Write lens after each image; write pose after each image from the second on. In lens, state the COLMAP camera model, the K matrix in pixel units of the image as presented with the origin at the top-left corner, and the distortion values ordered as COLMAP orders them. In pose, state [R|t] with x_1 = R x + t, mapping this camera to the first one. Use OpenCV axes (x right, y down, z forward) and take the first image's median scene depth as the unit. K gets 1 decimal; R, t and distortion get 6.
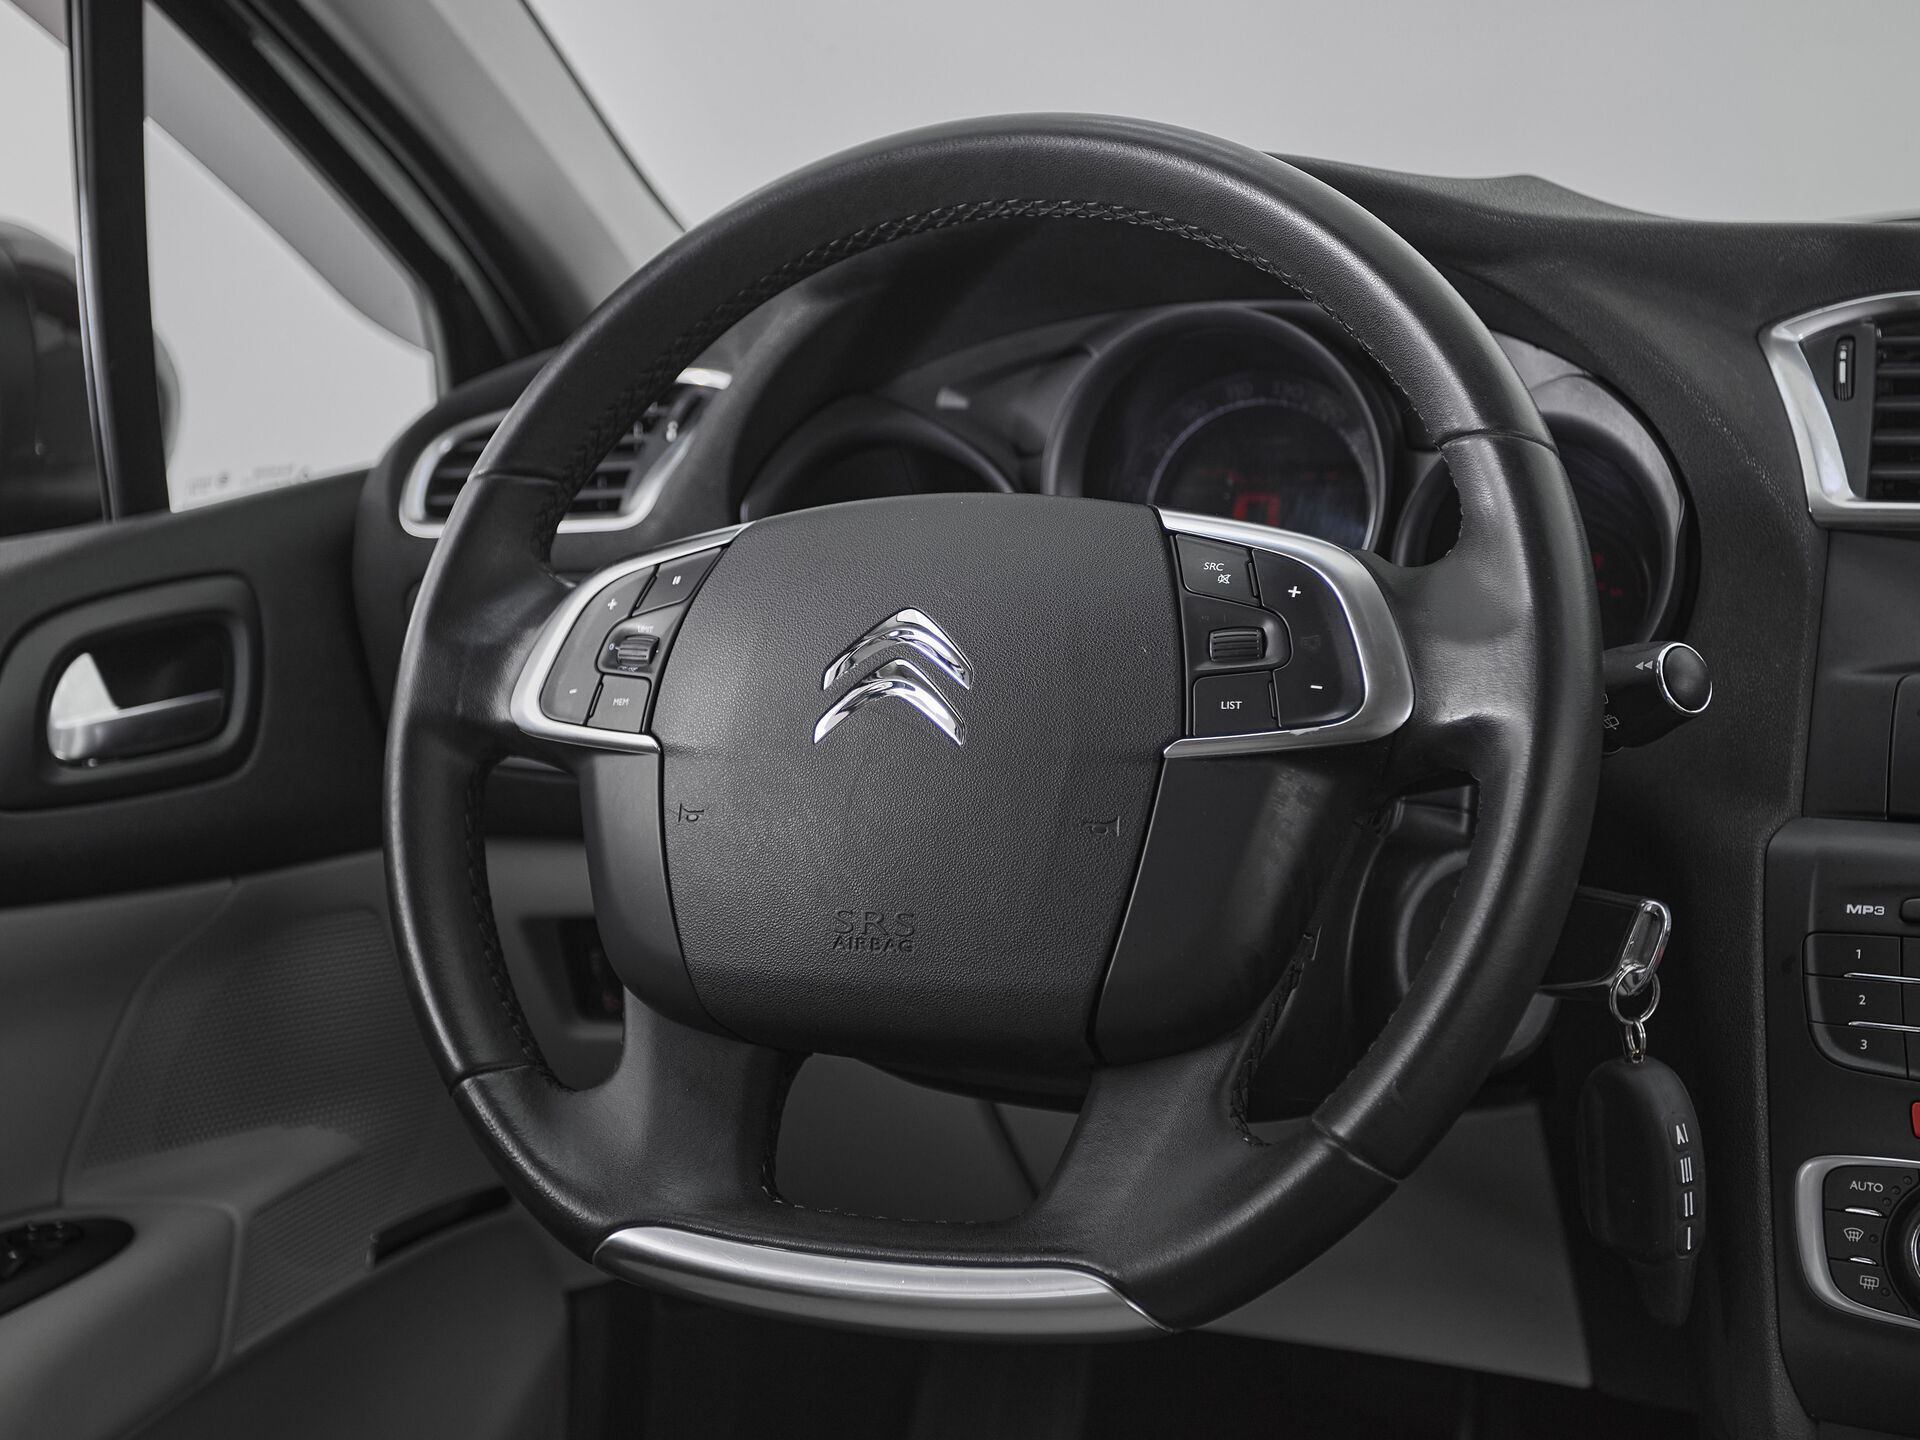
lens RADIAL K [[2703.7, 0, 855.9], [0, 2703.7, 671.7], [0, 0, 1]] dist [0.008383, 0.124611]
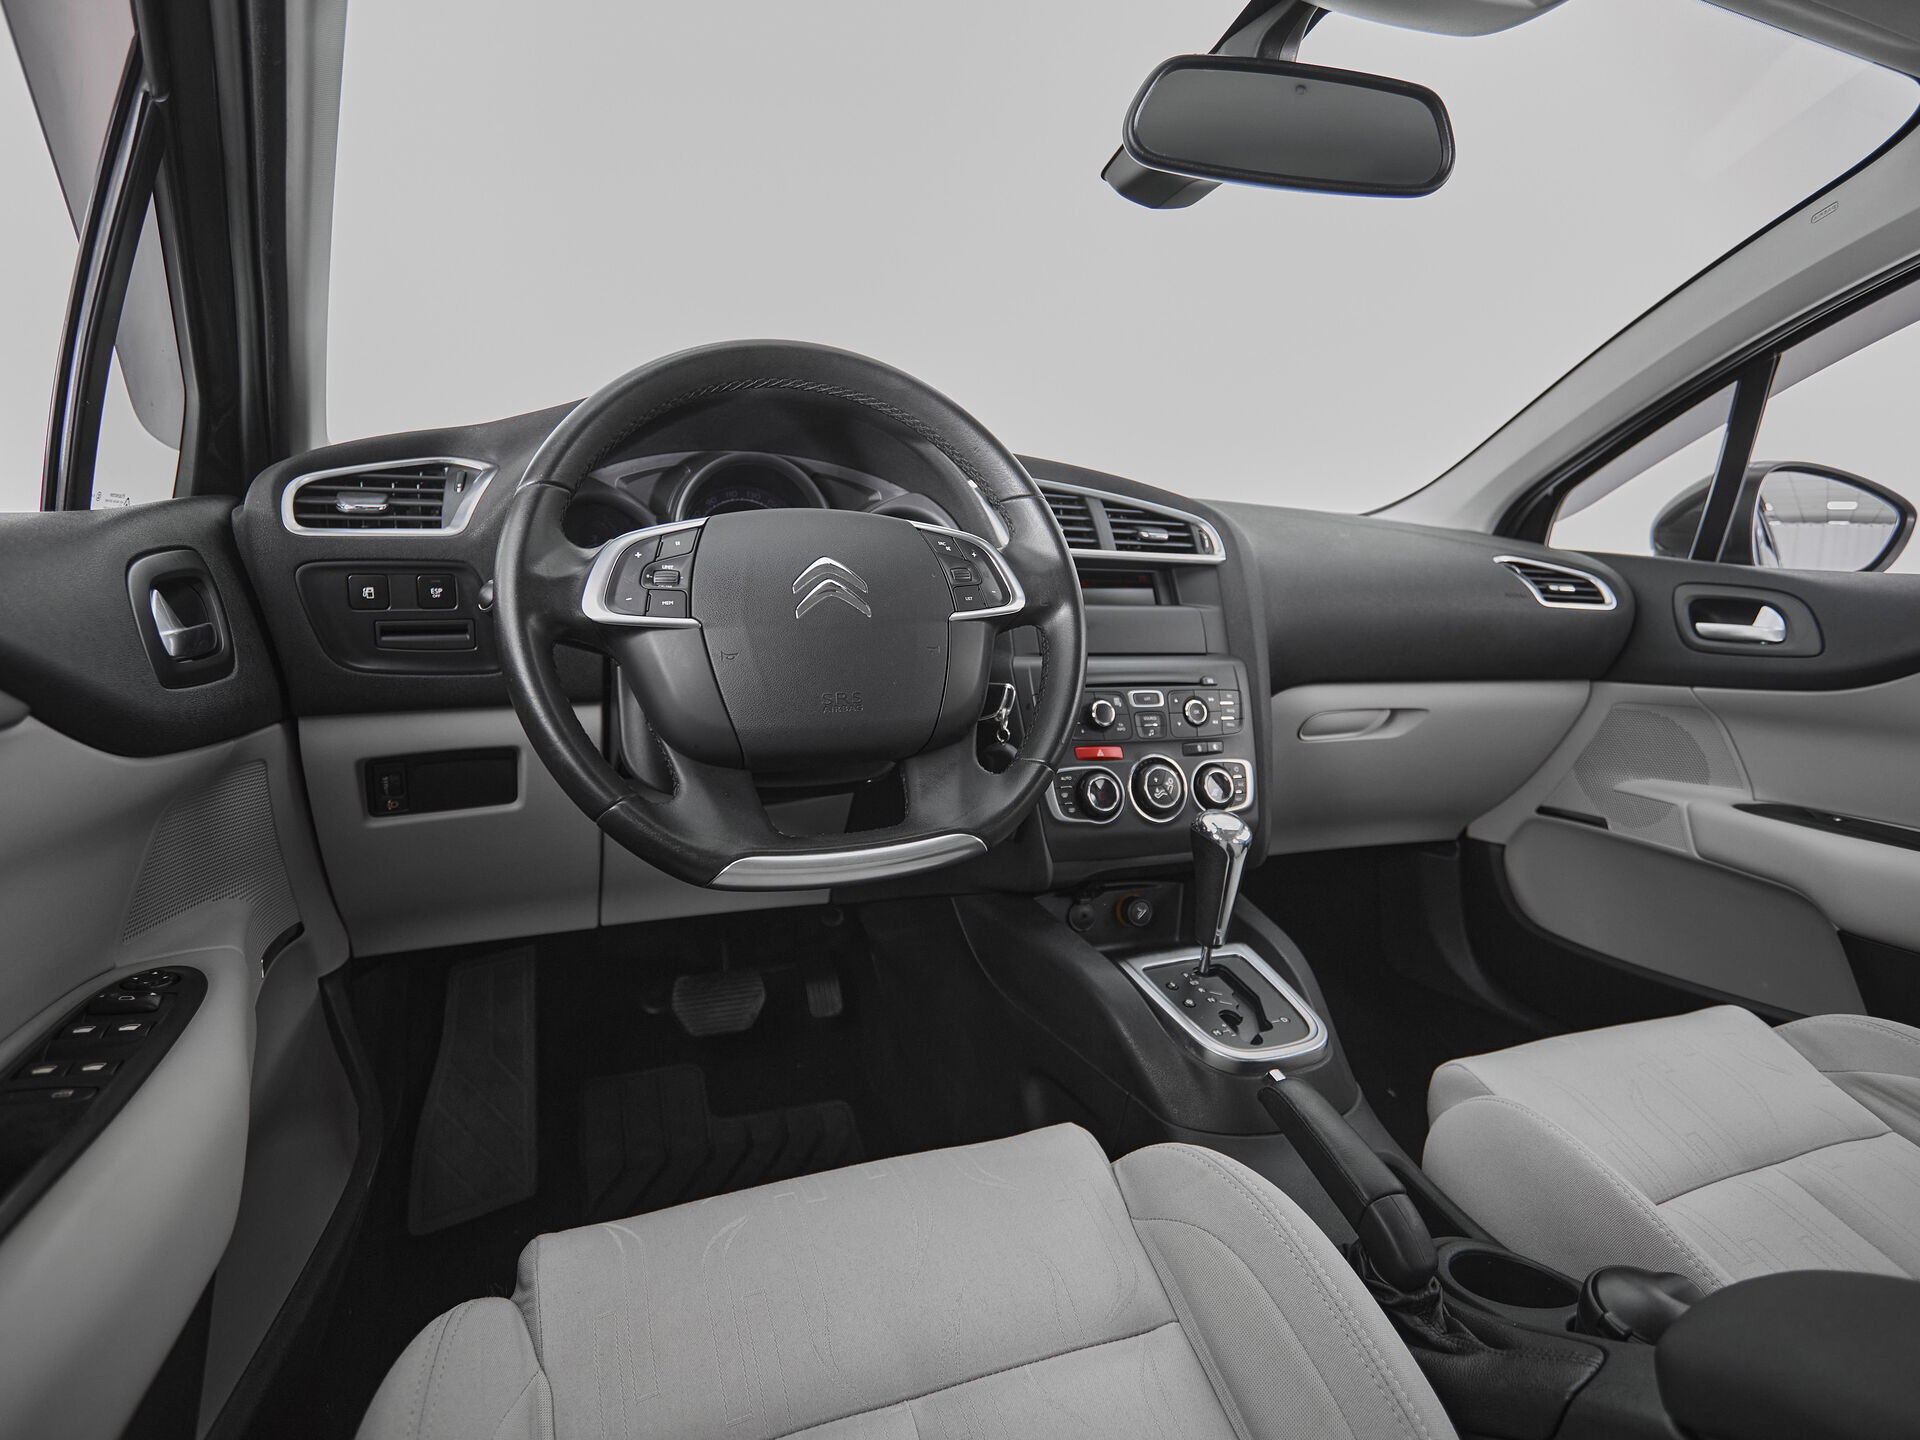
lens RADIAL K [[1043.6, 0, 960.0], [0, 1043.6, 720.0], [0, 0, 1]] dist [-0.002199, 0.000043]
pose [[0.647222, -0.061428, 0.759822, -0.530046], [0.042965, 0.998103, 0.044094, 0.071681], [-0.761090, 0.004107, 0.648634, 0.354834]]
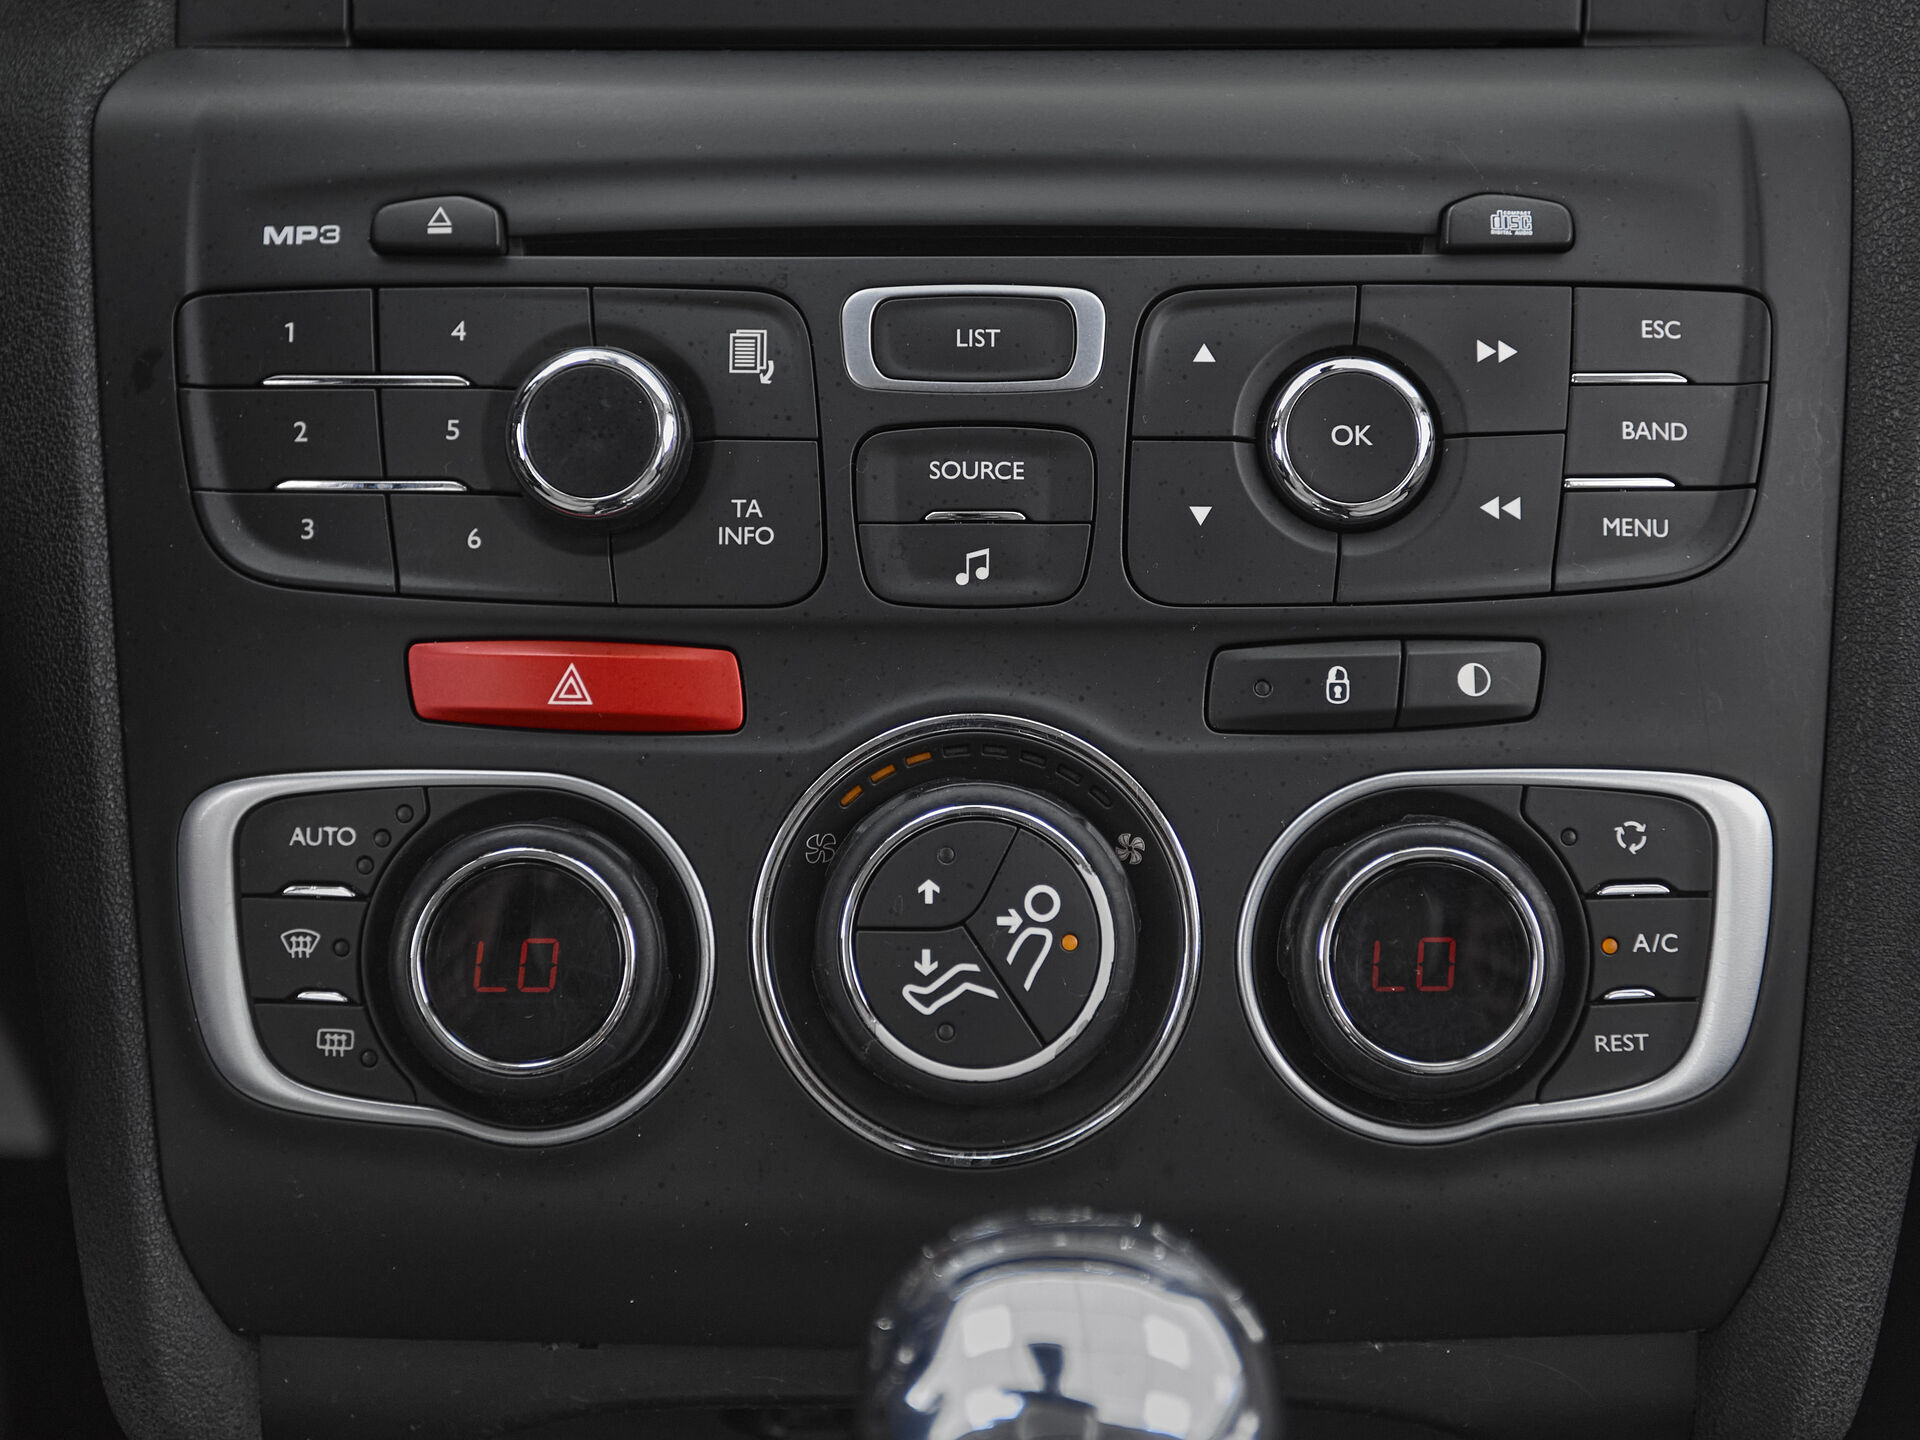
lens RADIAL K [[2619.0, 0, 993.4], [0, 2619.0, 636.6], [0, 0, 1]] dist [0.017998, 0.034529]
pose [[0.887088, -0.103052, 0.449950, 0.269961], [0.030120, 0.985606, 0.166351, 0.084311], [-0.460617, -0.134016, 0.877424, 0.552085]]
